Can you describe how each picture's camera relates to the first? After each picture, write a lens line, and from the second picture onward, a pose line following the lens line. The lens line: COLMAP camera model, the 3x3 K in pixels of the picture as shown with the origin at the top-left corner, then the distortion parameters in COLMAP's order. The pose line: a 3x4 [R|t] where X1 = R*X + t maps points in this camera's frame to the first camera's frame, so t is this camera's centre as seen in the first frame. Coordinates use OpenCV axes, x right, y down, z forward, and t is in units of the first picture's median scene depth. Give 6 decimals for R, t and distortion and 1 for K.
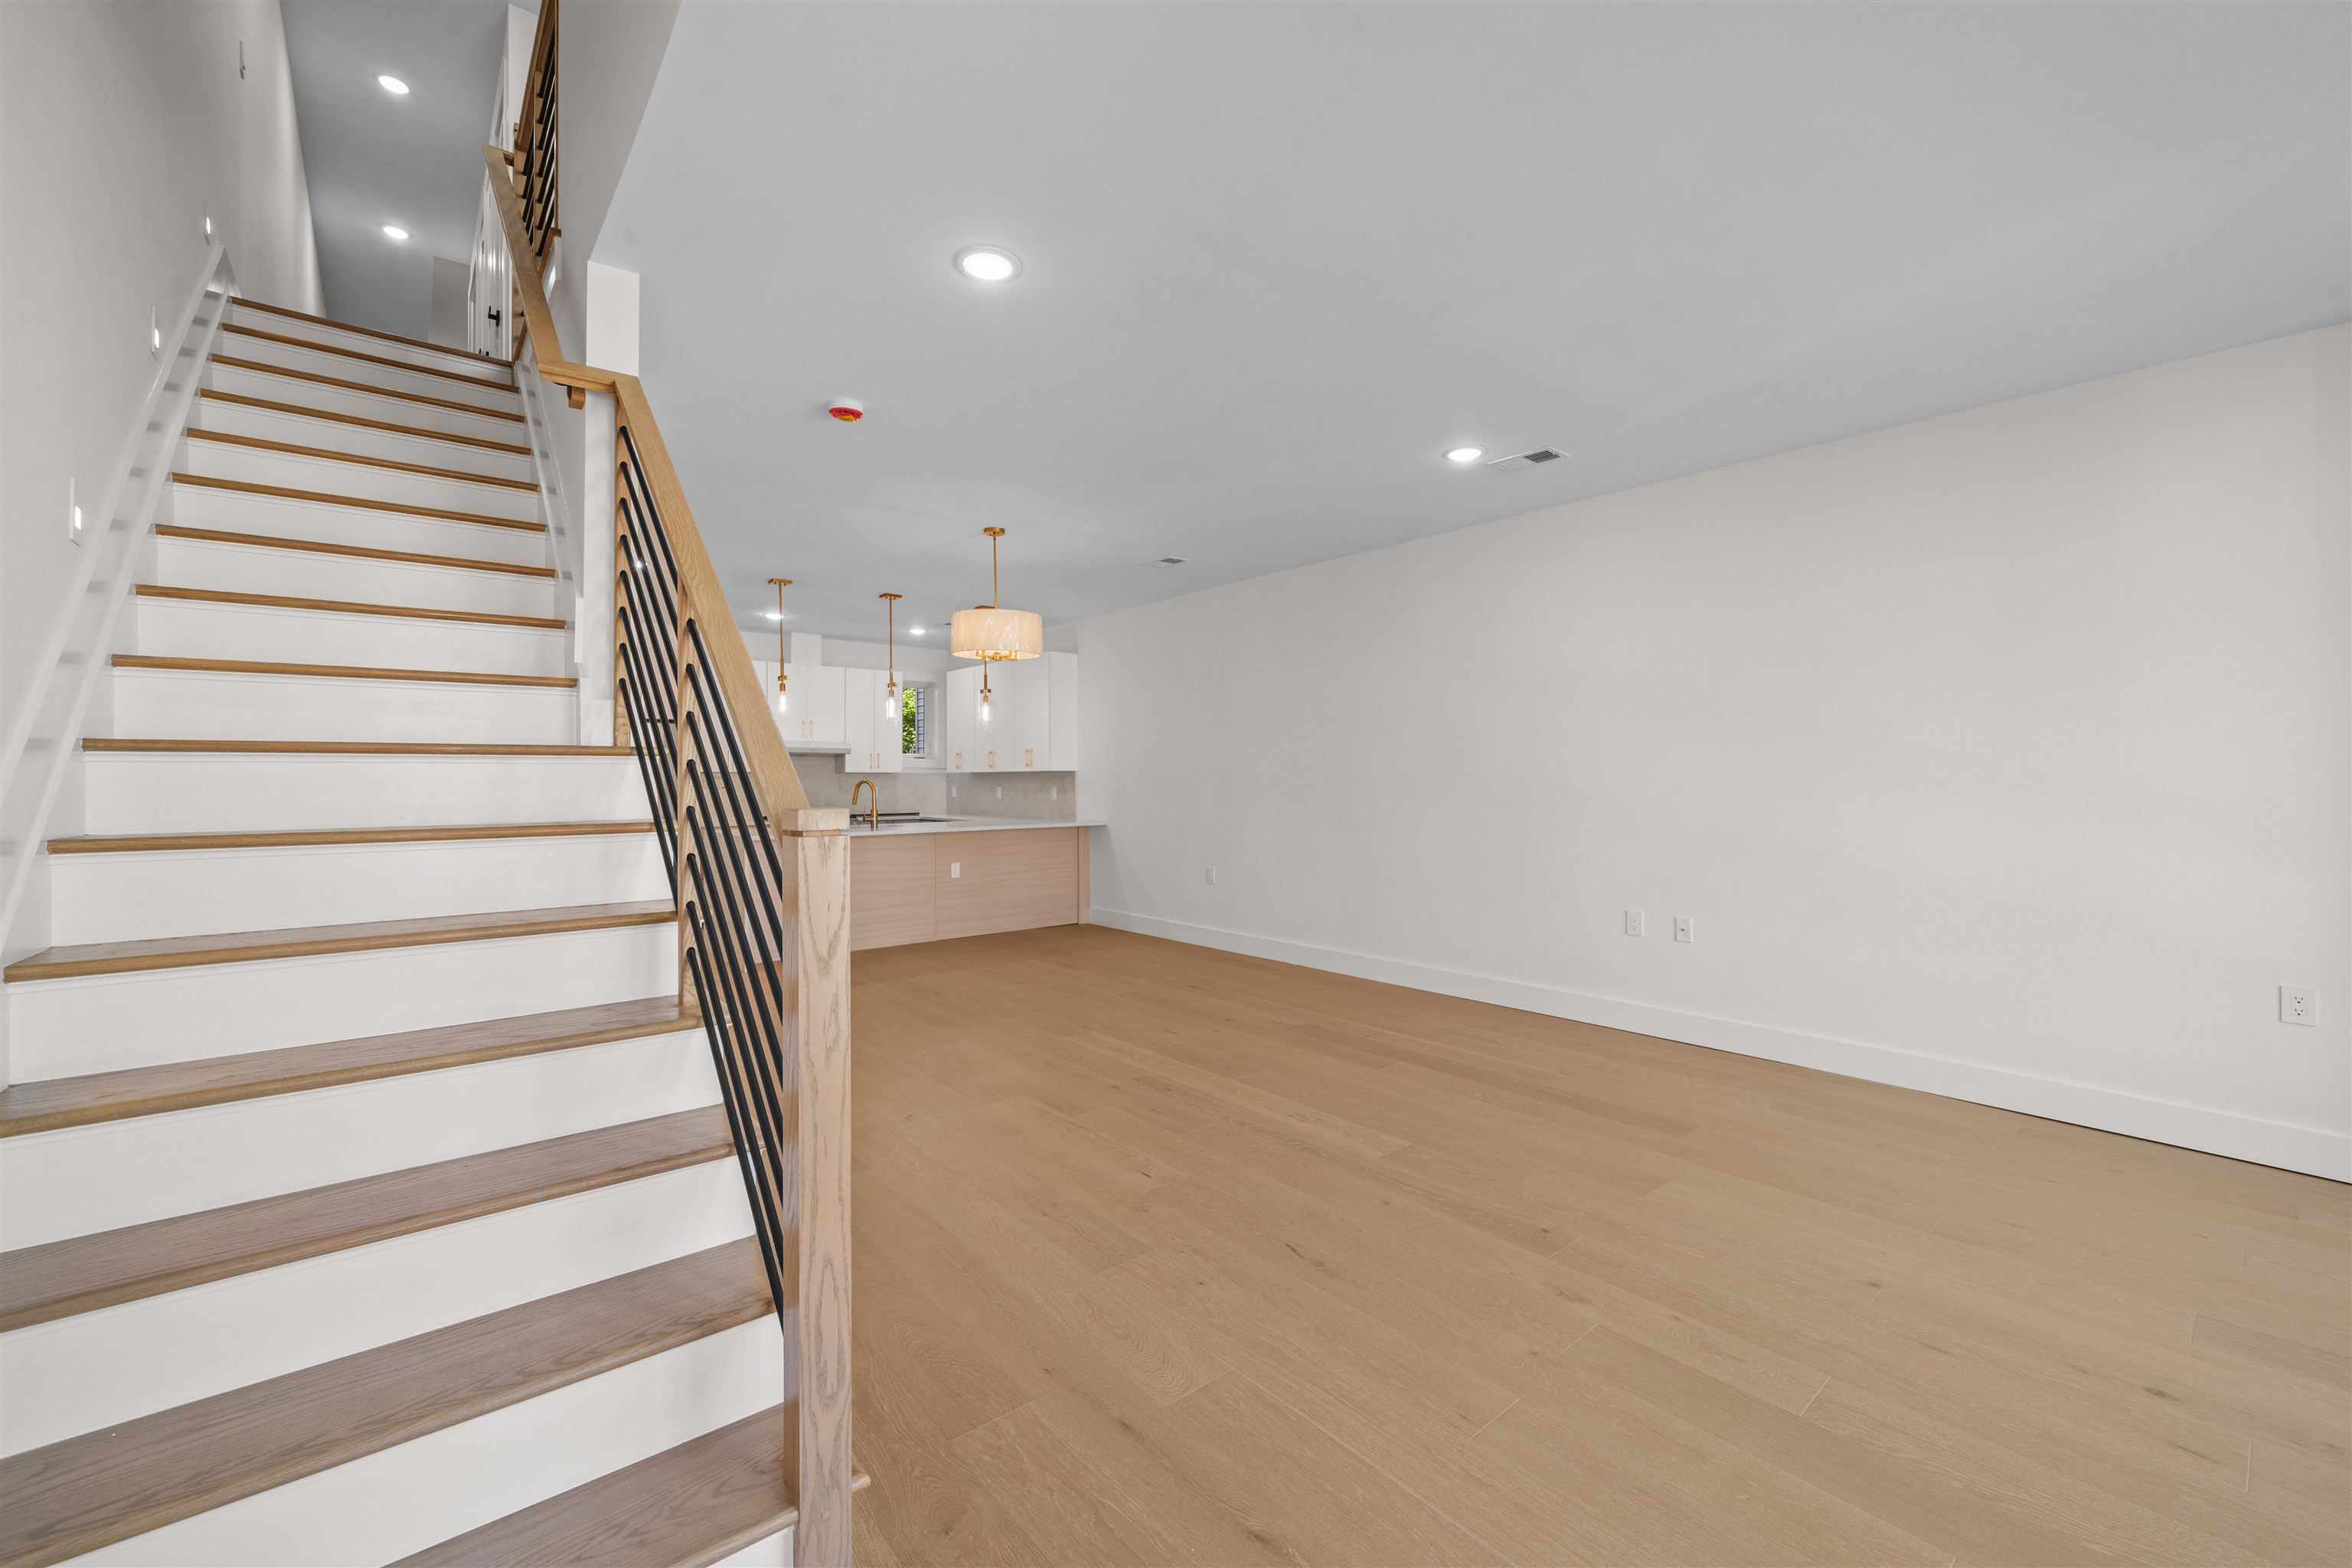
lens RADIAL K [[937.5, 0, 1176.0], [0, 937.5, 784.0], [0, 0, 1]] dist [0.000030, -0.000002]
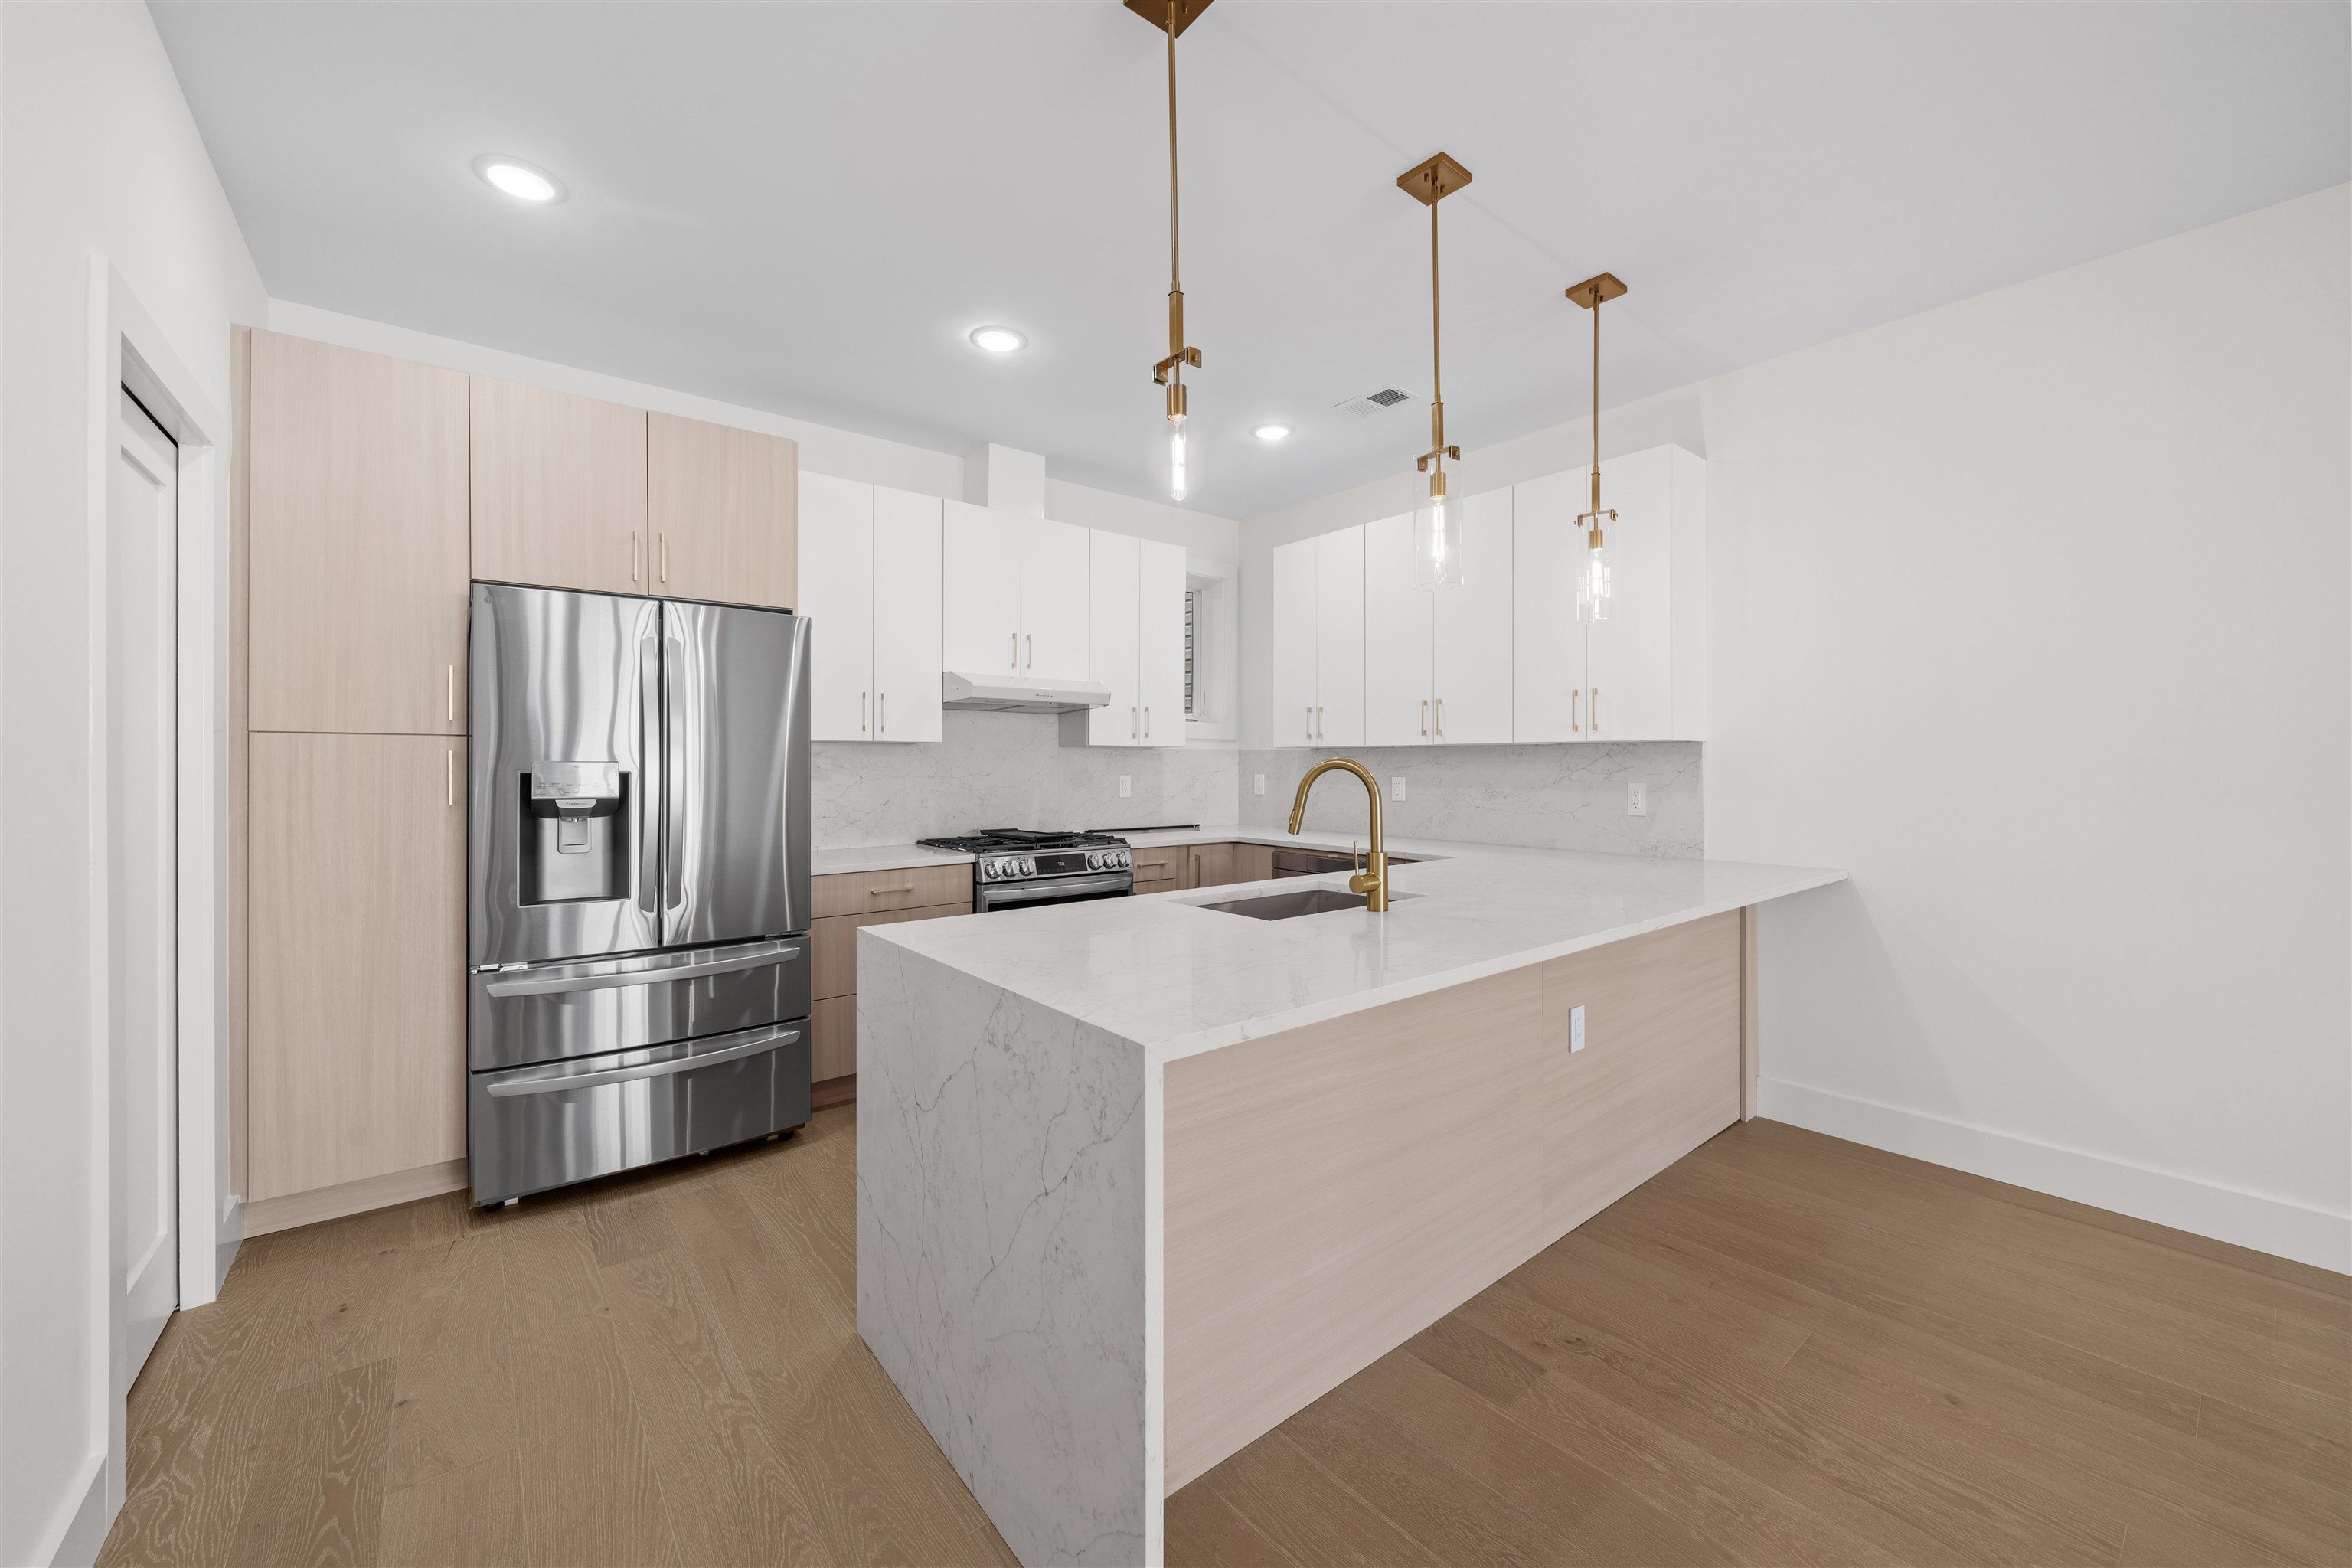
lens RADIAL K [[887.1, 0, 1176.0], [0, 887.1, 784.0], [0, 0, 1]] dist [0.000404, 0.000000]
pose [[0.999825, 0.003944, -0.018269, -0.330516], [-0.003591, 0.999808, 0.019287, -0.001239], [0.018342, -0.019218, 0.999647, 0.599057]]
